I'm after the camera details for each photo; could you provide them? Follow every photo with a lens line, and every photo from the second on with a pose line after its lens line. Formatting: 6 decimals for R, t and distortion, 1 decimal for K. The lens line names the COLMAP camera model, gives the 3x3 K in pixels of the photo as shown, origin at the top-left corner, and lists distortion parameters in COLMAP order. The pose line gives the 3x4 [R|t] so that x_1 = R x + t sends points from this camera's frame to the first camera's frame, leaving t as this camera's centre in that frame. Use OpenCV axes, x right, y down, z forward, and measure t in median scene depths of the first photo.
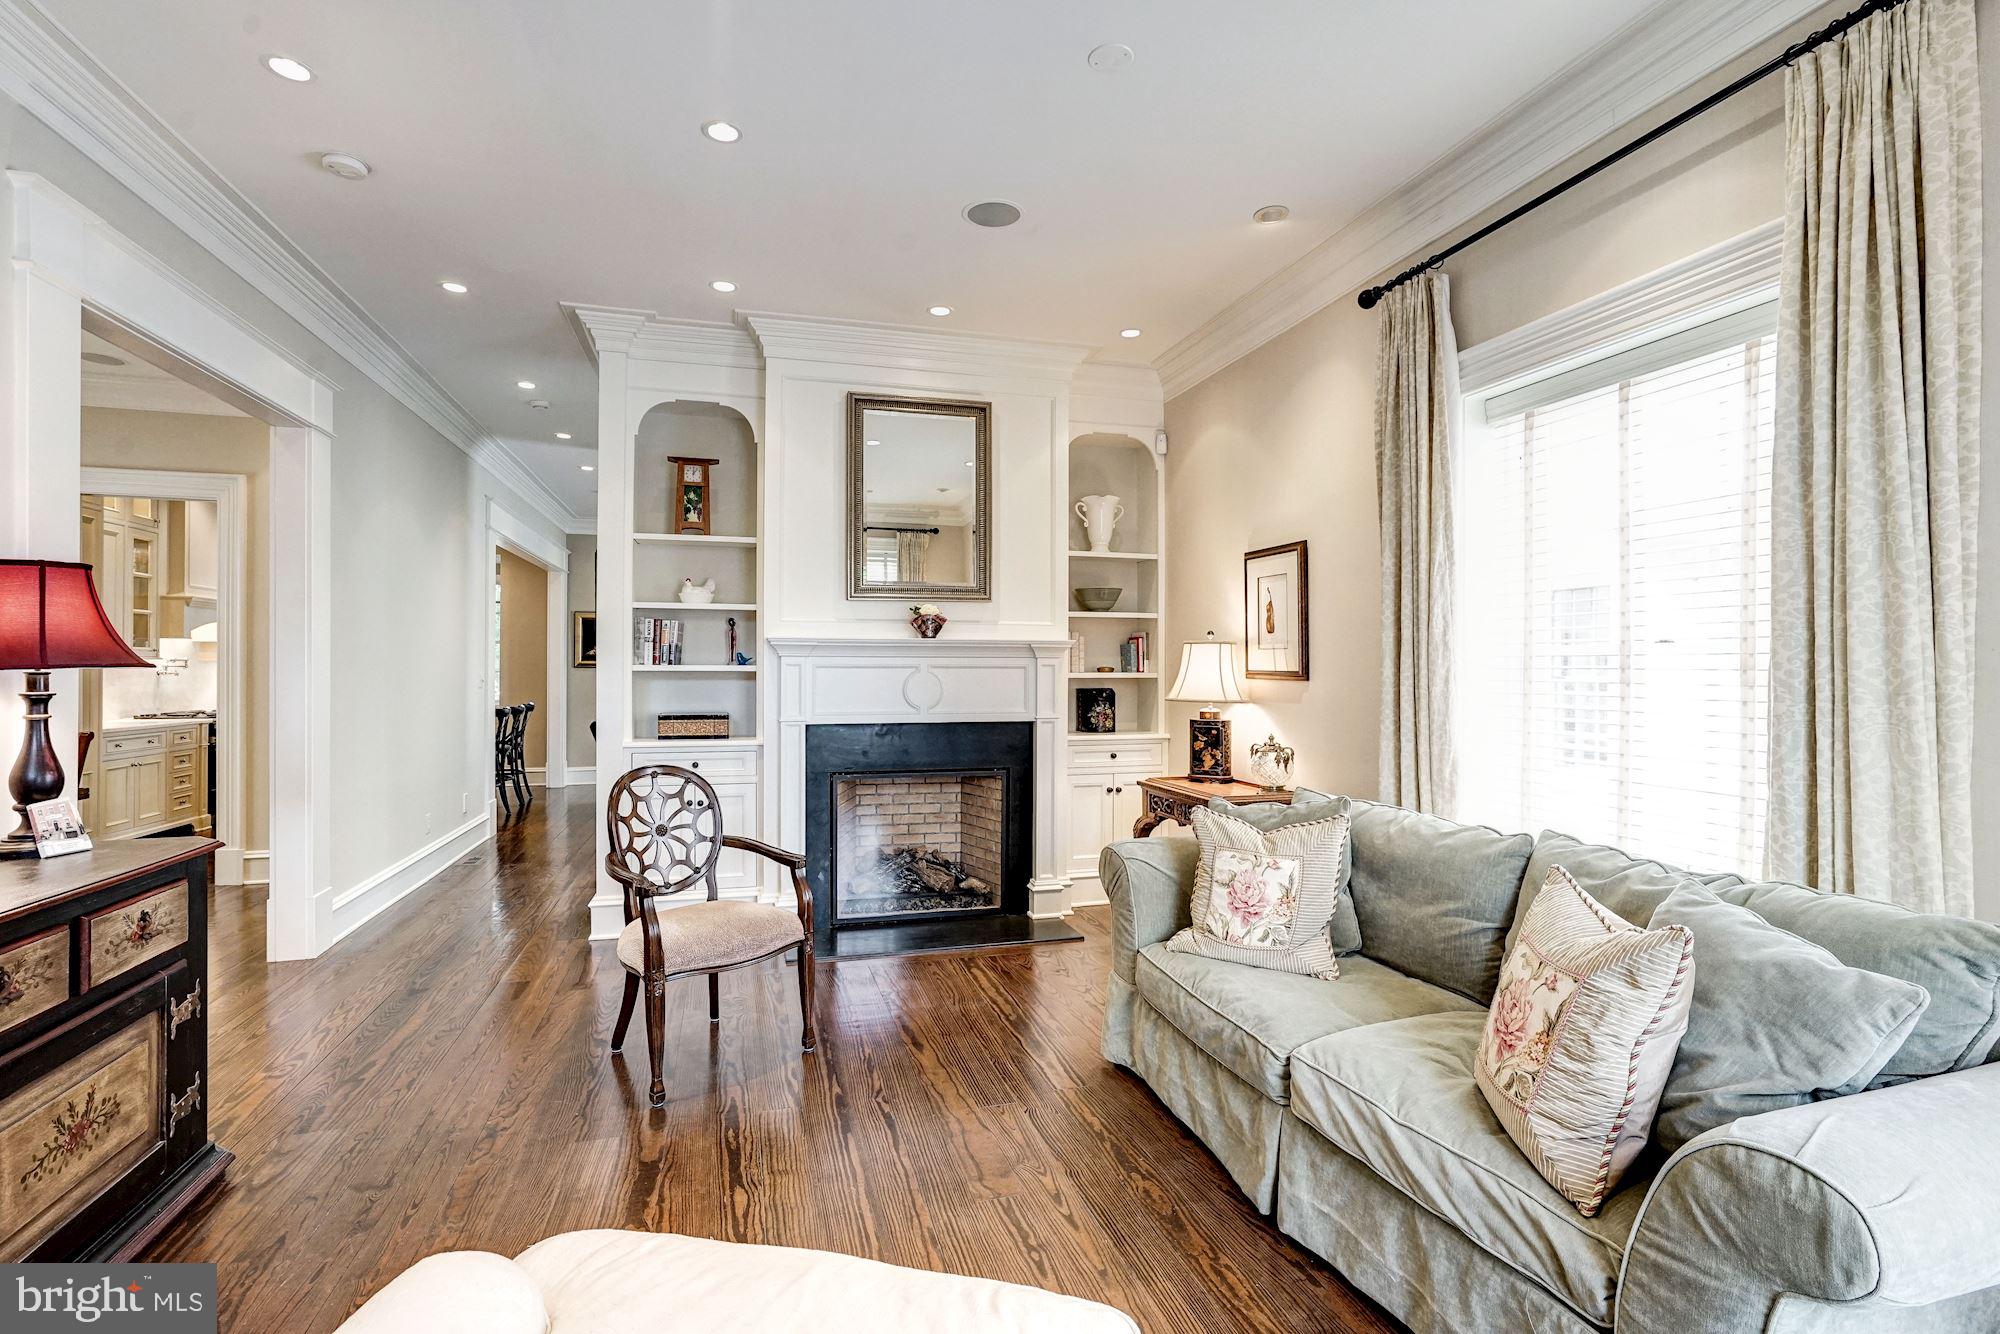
lens RADIAL K [[913.2, 0, 999.9], [0, 913.2, 665.2], [0, 0, 1]] dist [-0.005338, 0.001133]
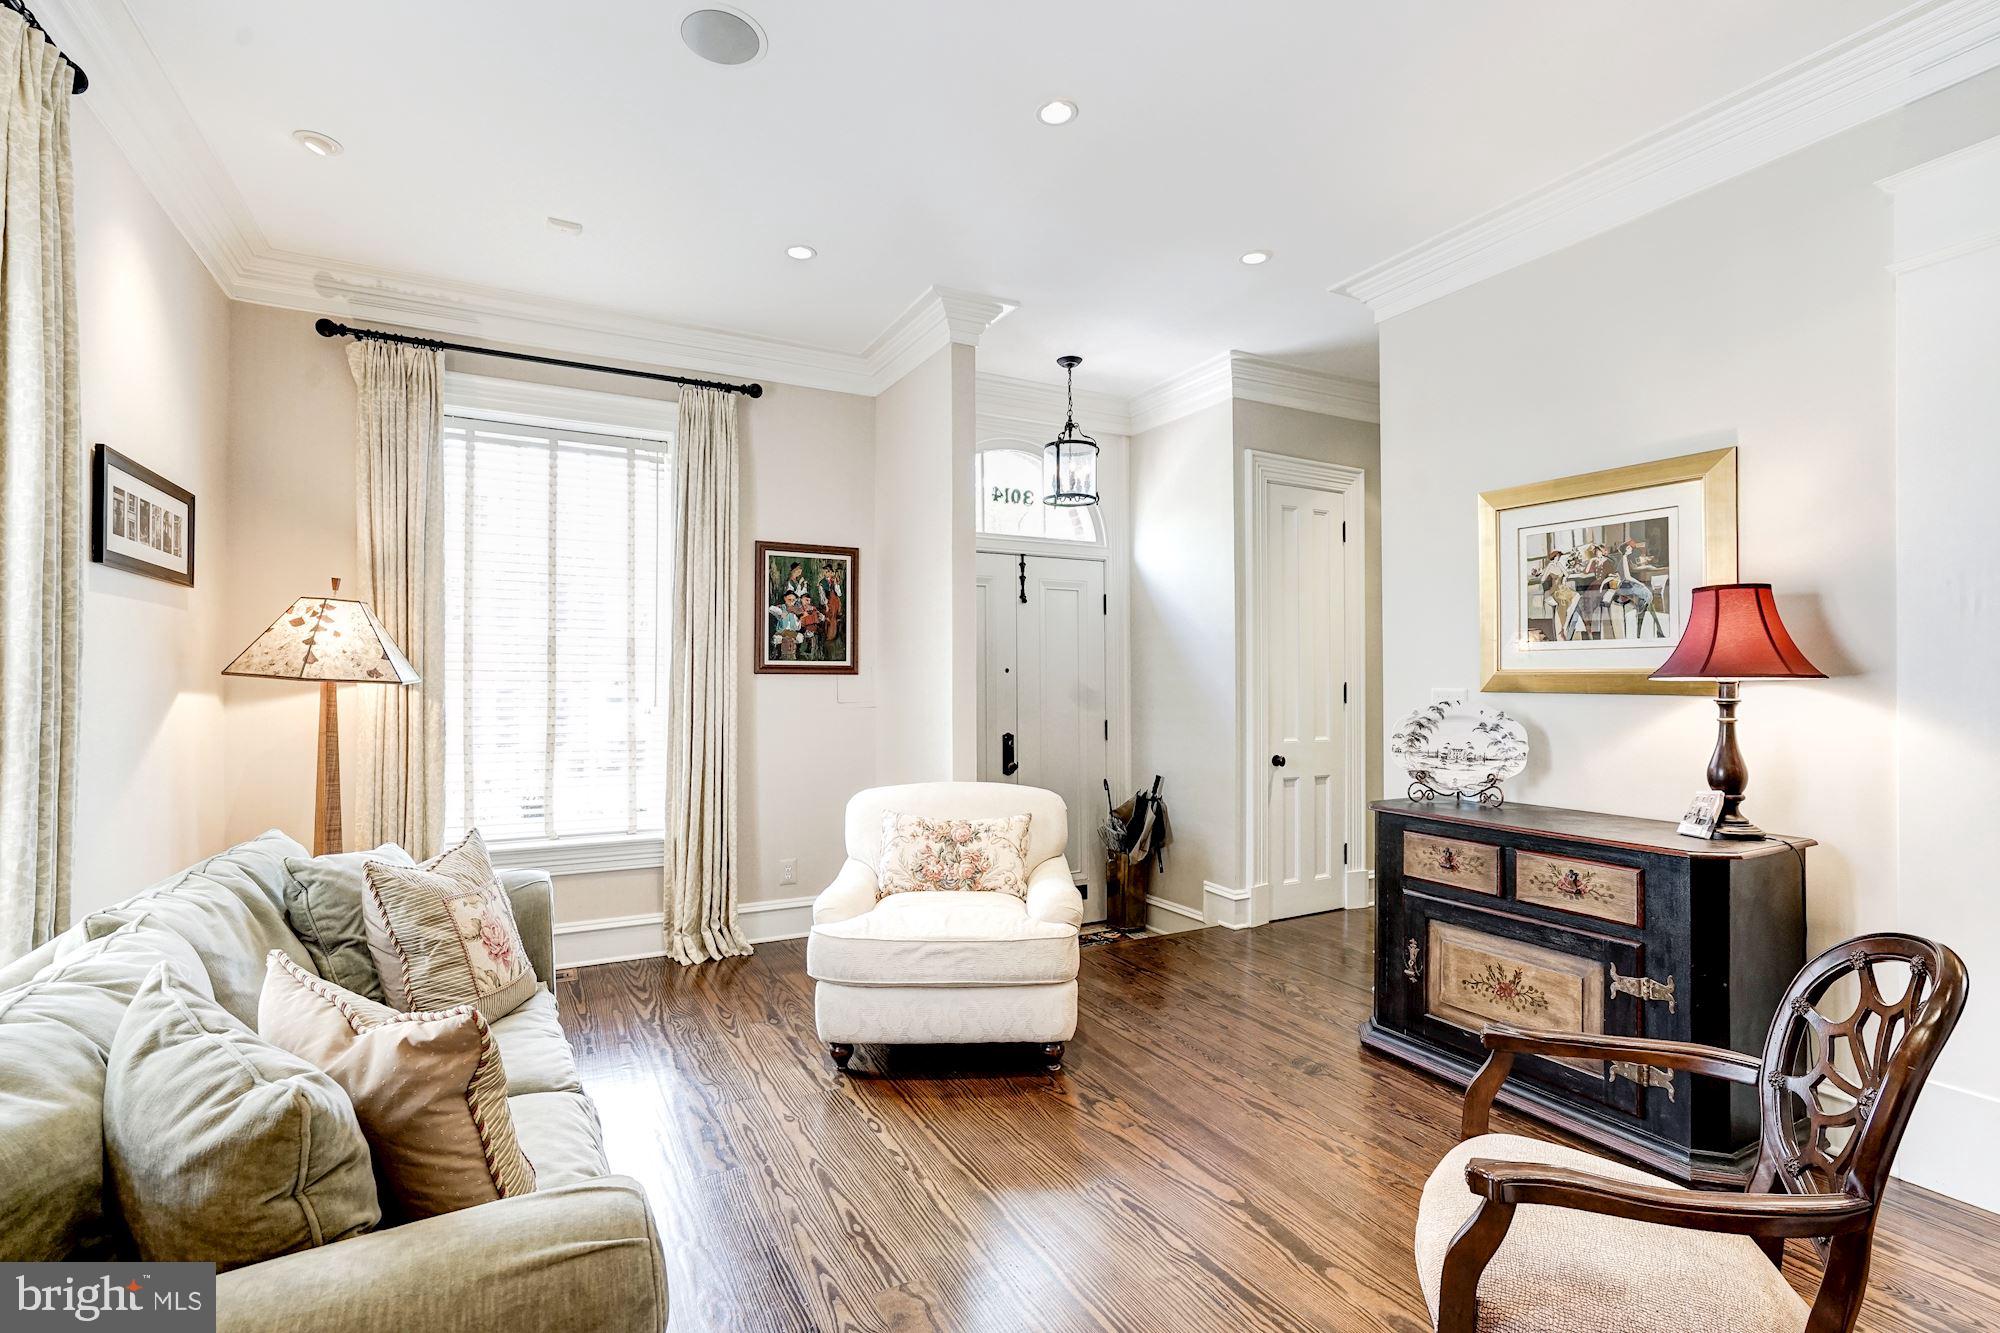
lens RADIAL K [[913.2, 0, 1000.1], [0, 913.2, 671.2], [0, 0, 1]] dist [-0.005338, 0.001133]
pose [[-0.977160, -0.003908, -0.212470, 0.099398], [-0.000998, 0.999904, -0.013800, 0.011945], [0.212504, -0.013272, -0.977070, 1.991121]]
